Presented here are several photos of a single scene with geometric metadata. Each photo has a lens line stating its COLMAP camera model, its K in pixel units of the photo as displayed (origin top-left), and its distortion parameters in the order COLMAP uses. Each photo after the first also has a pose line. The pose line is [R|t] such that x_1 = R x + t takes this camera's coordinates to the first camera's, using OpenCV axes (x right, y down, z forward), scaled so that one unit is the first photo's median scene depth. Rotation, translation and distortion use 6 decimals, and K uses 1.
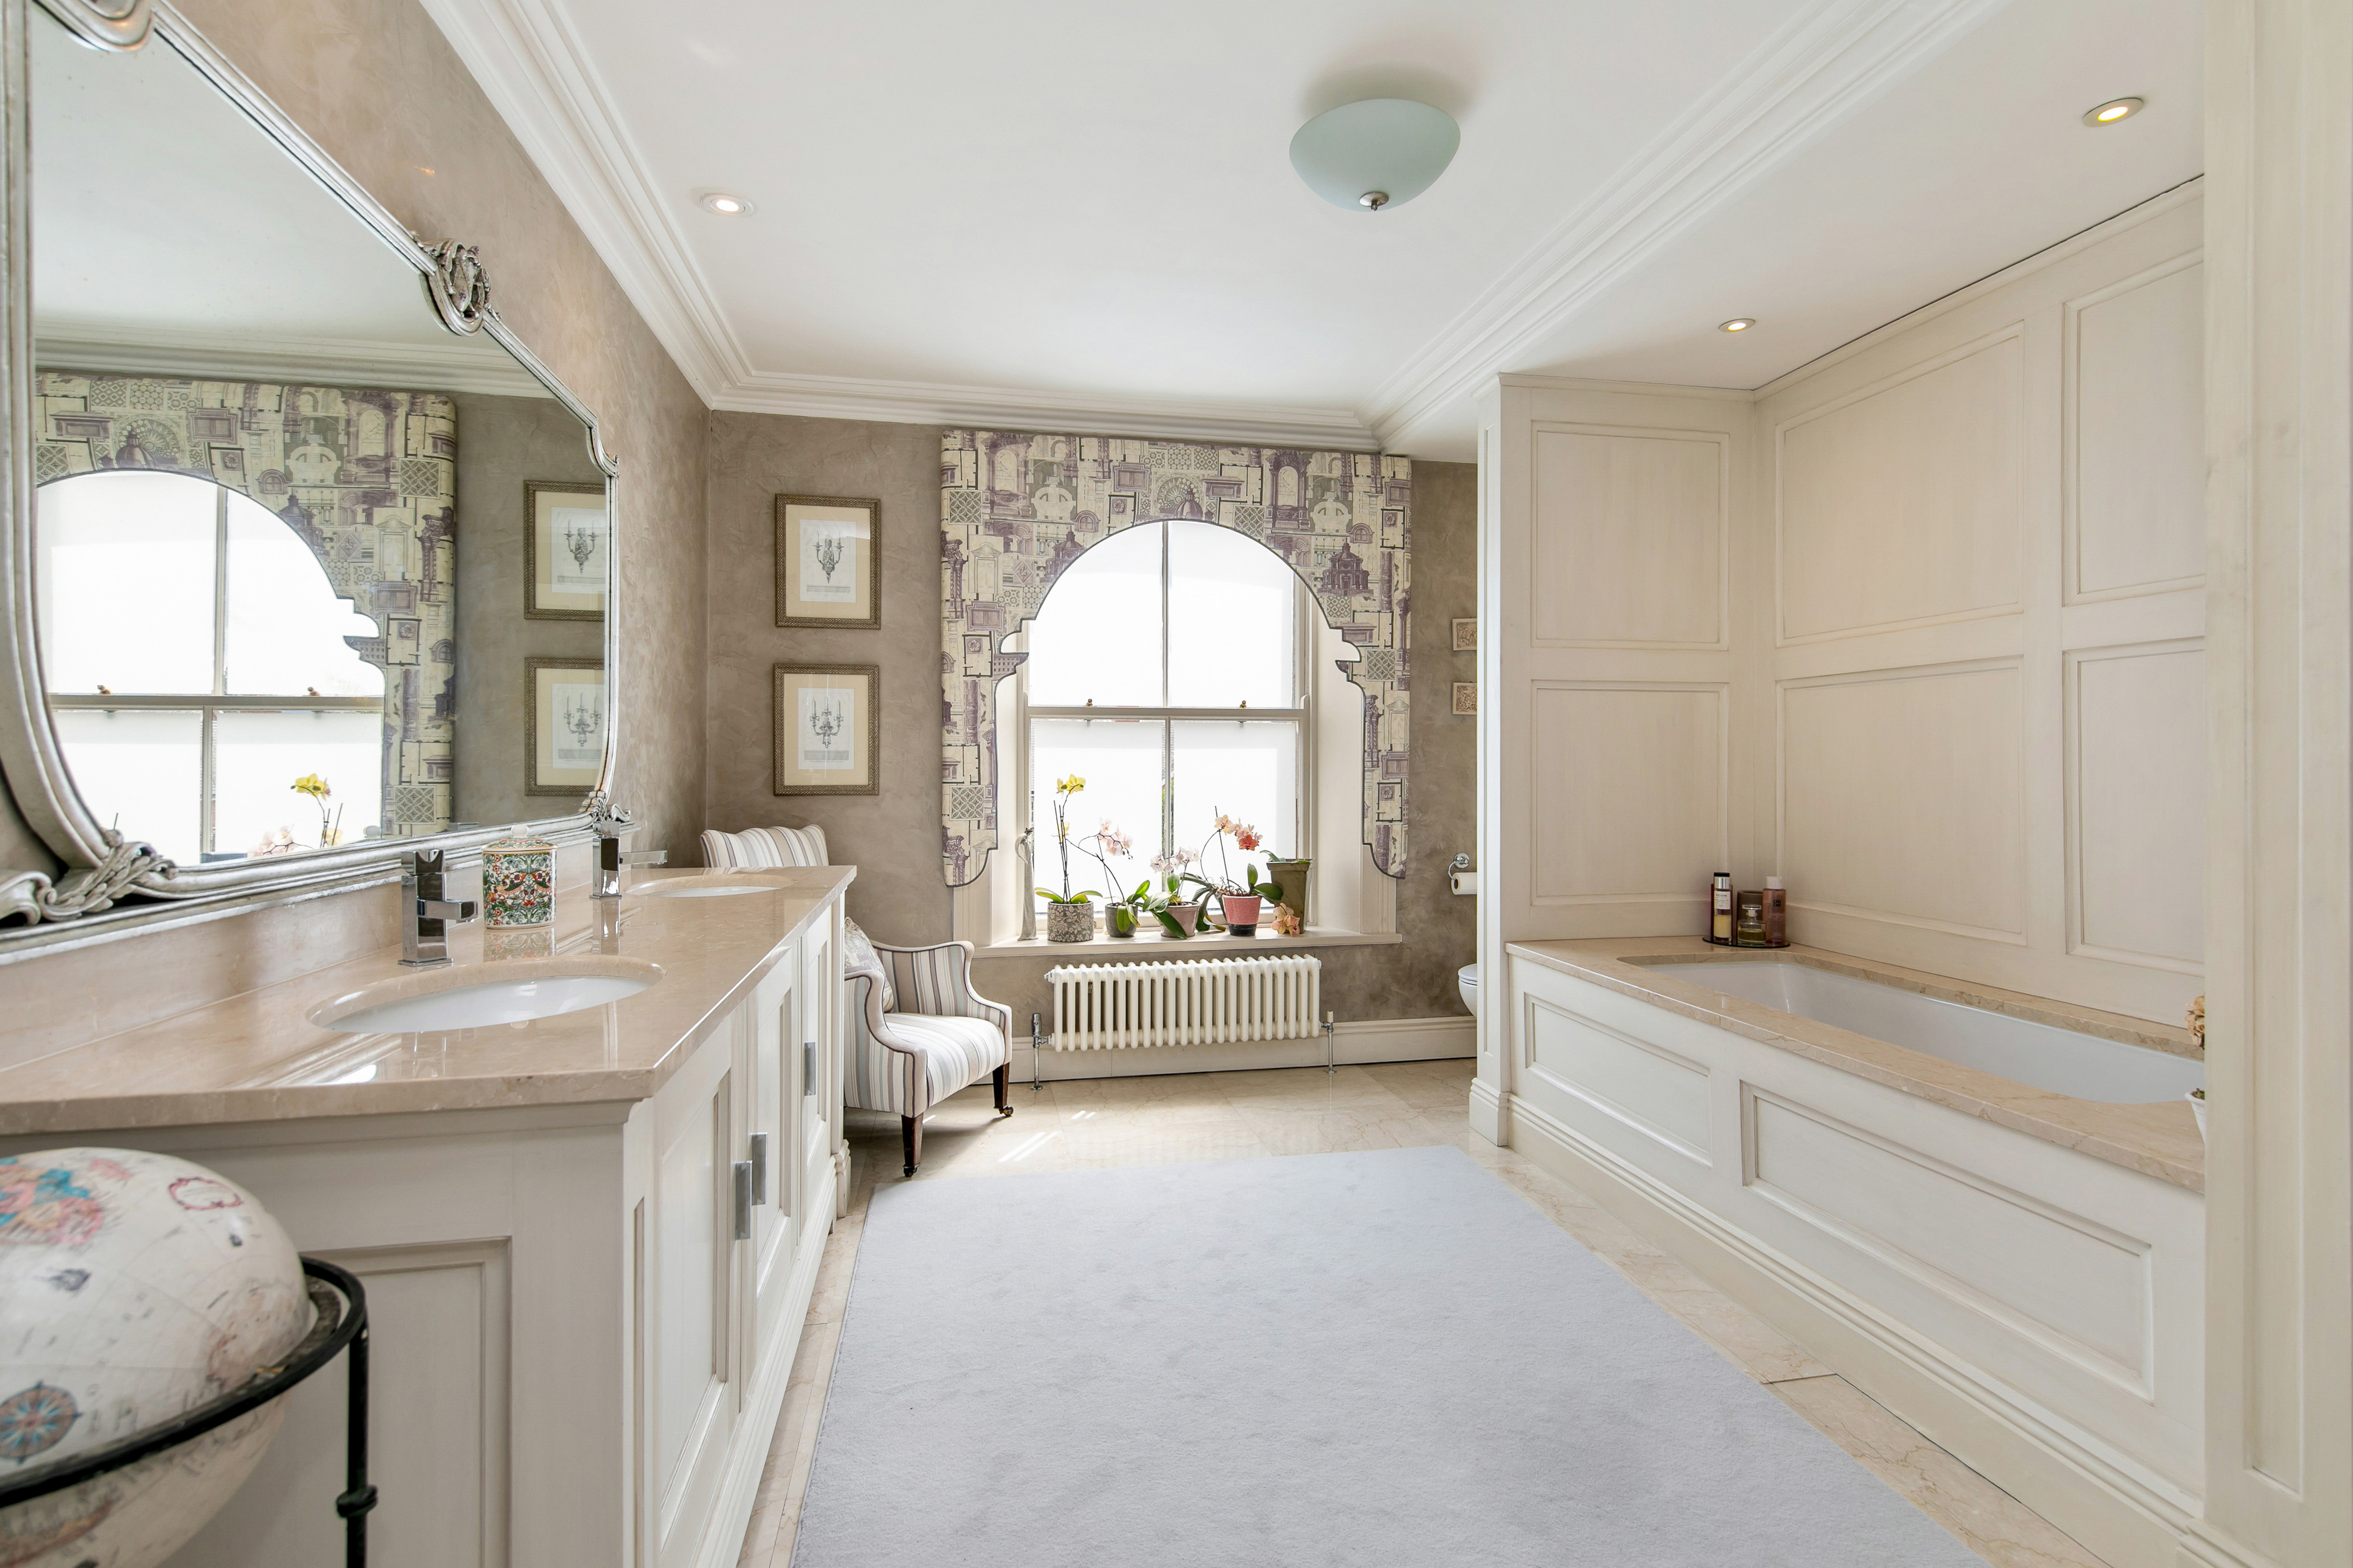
lens RADIAL K [[1134.8, 0, 1187.1], [0, 1134.8, 772.9], [0, 0, 1]] dist [-0.006664, -0.003717]
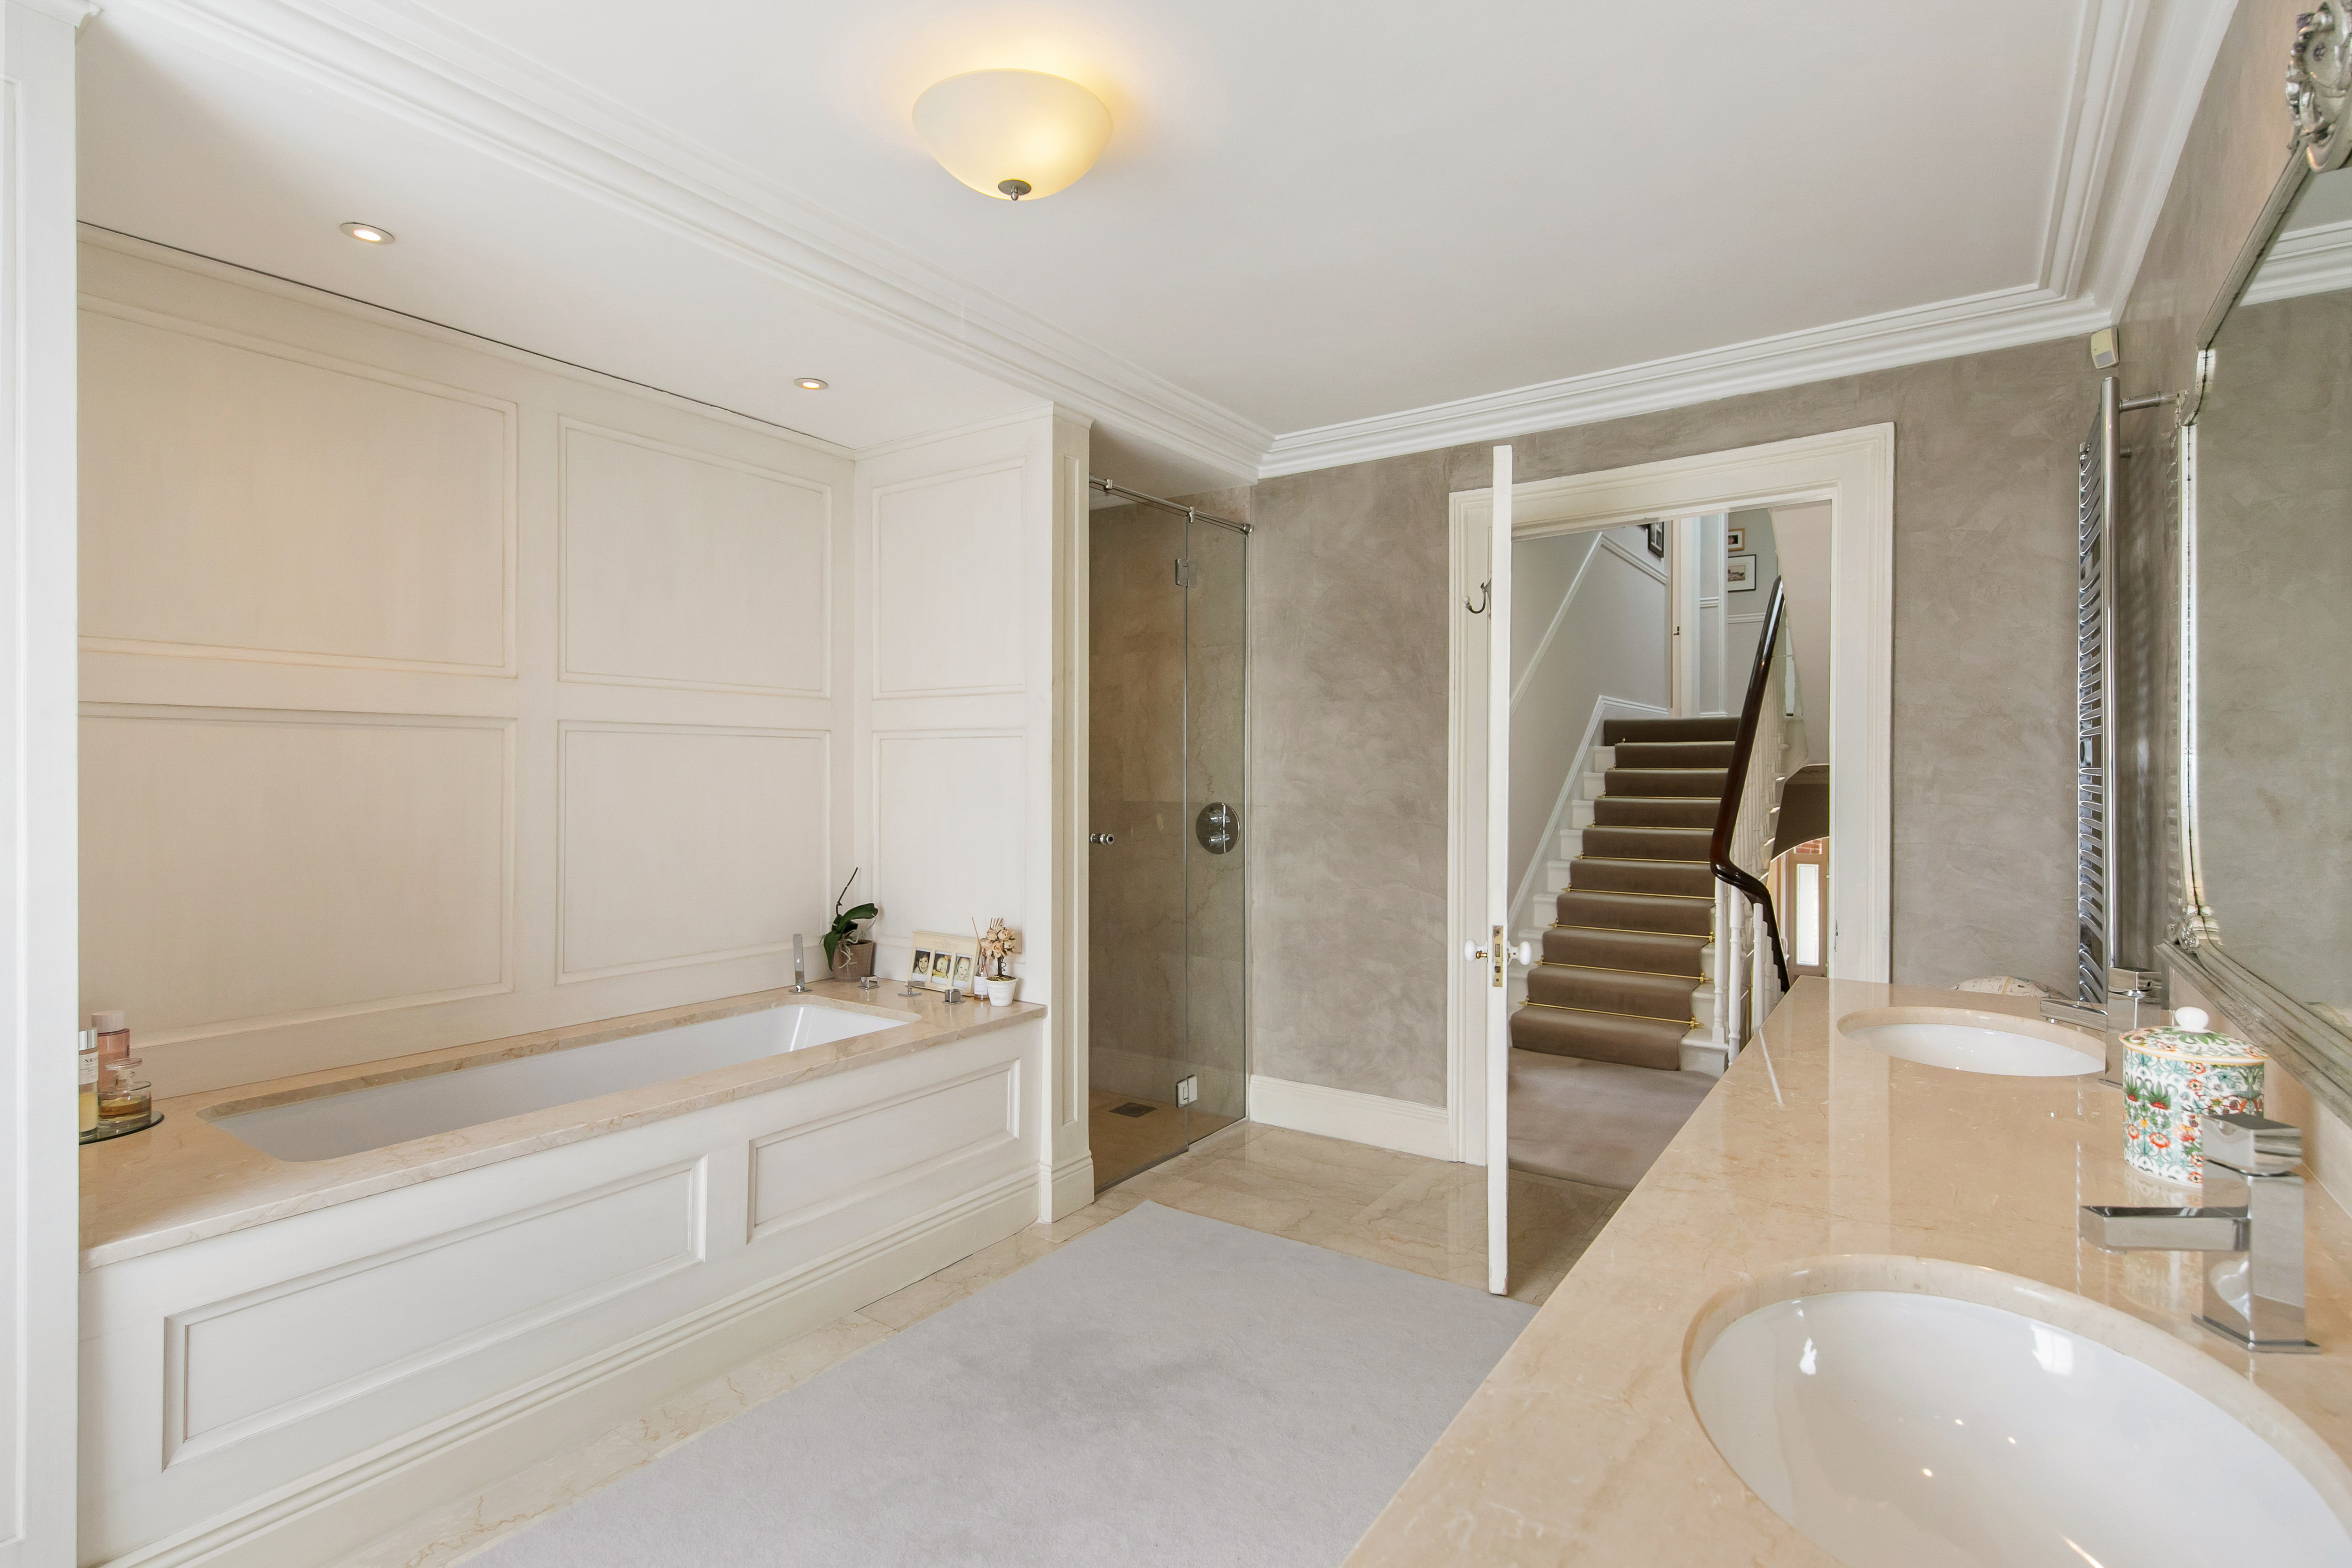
lens RADIAL K [[1134.5, 0, 1179.4], [0, 1134.5, 774.5], [0, 0, 1]] dist [-0.006664, -0.003717]
pose [[-0.697994, -0.004883, 0.716087, -0.318273], [0.003746, 0.999938, 0.010470, -0.041412], [-0.716094, 0.009991, -0.697932, 0.896788]]
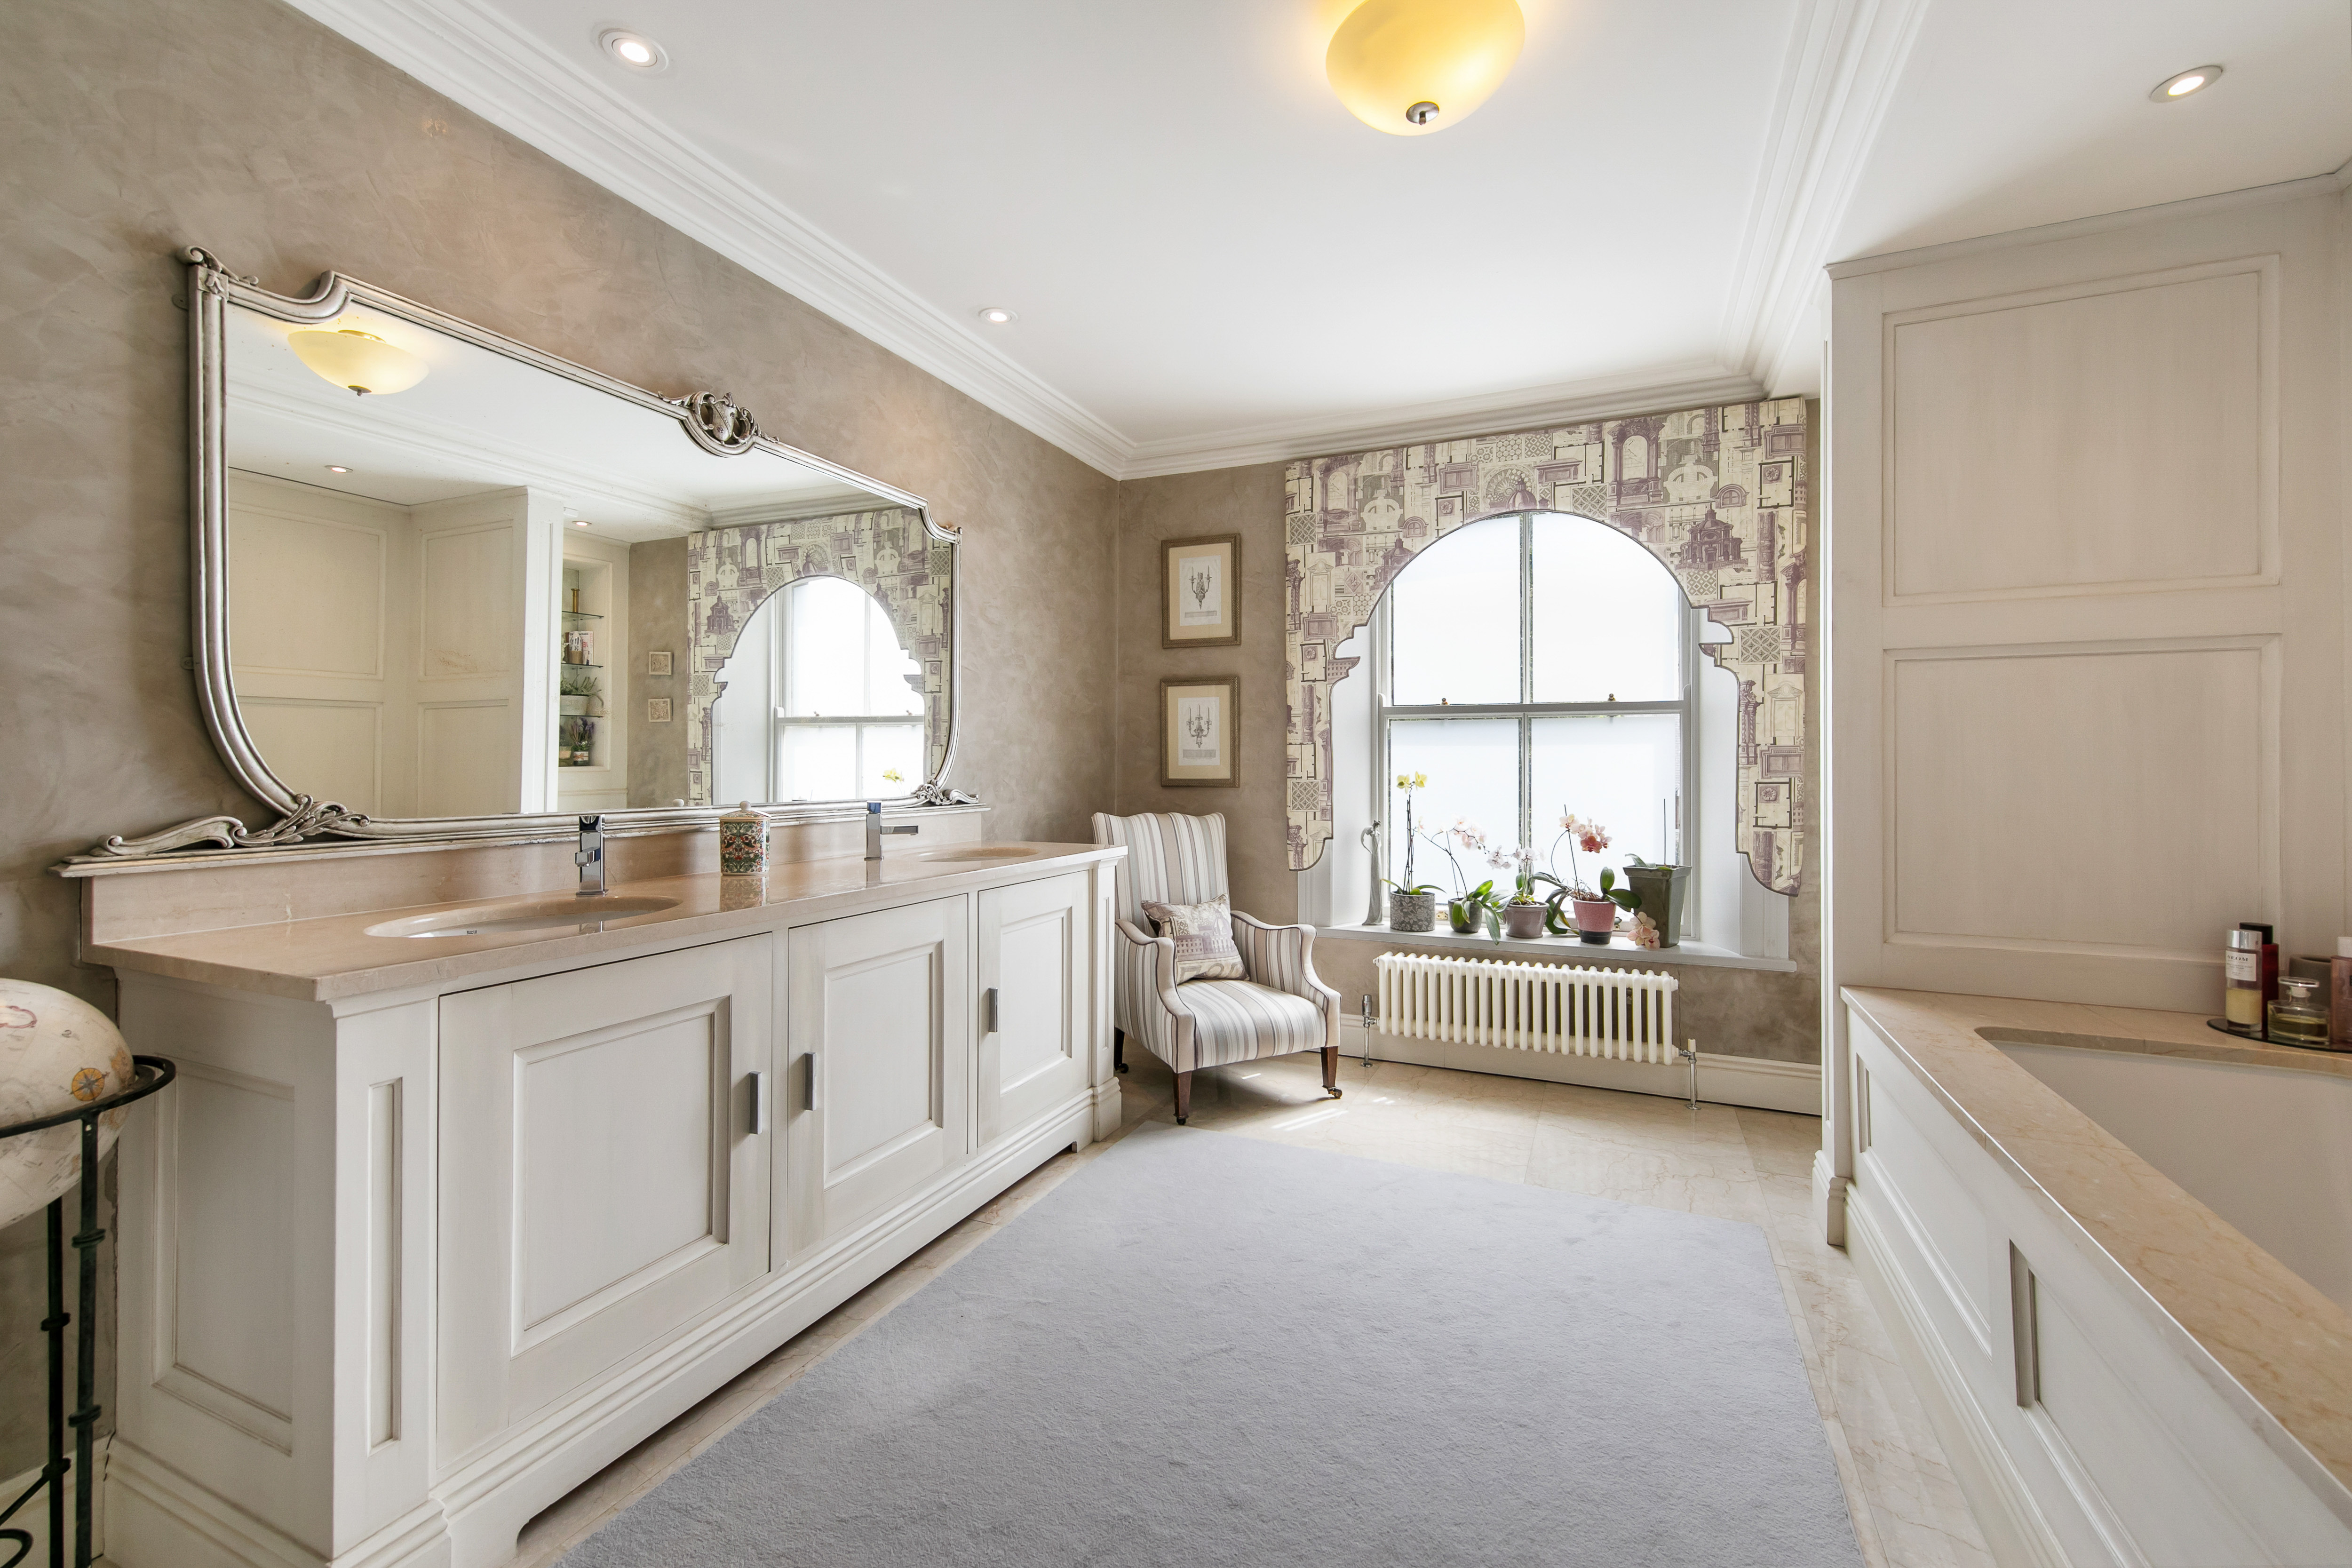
lens RADIAL K [[964.7, 0, 1181.2], [0, 964.7, 763.0], [0, 0, 1]] dist [0.003240, -0.000672]
pose [[0.816324, -0.000098, -0.577594, 0.262390], [-0.005335, 0.999956, -0.007710, 0.002592], [0.577569, 0.009376, 0.816288, 0.166681]]
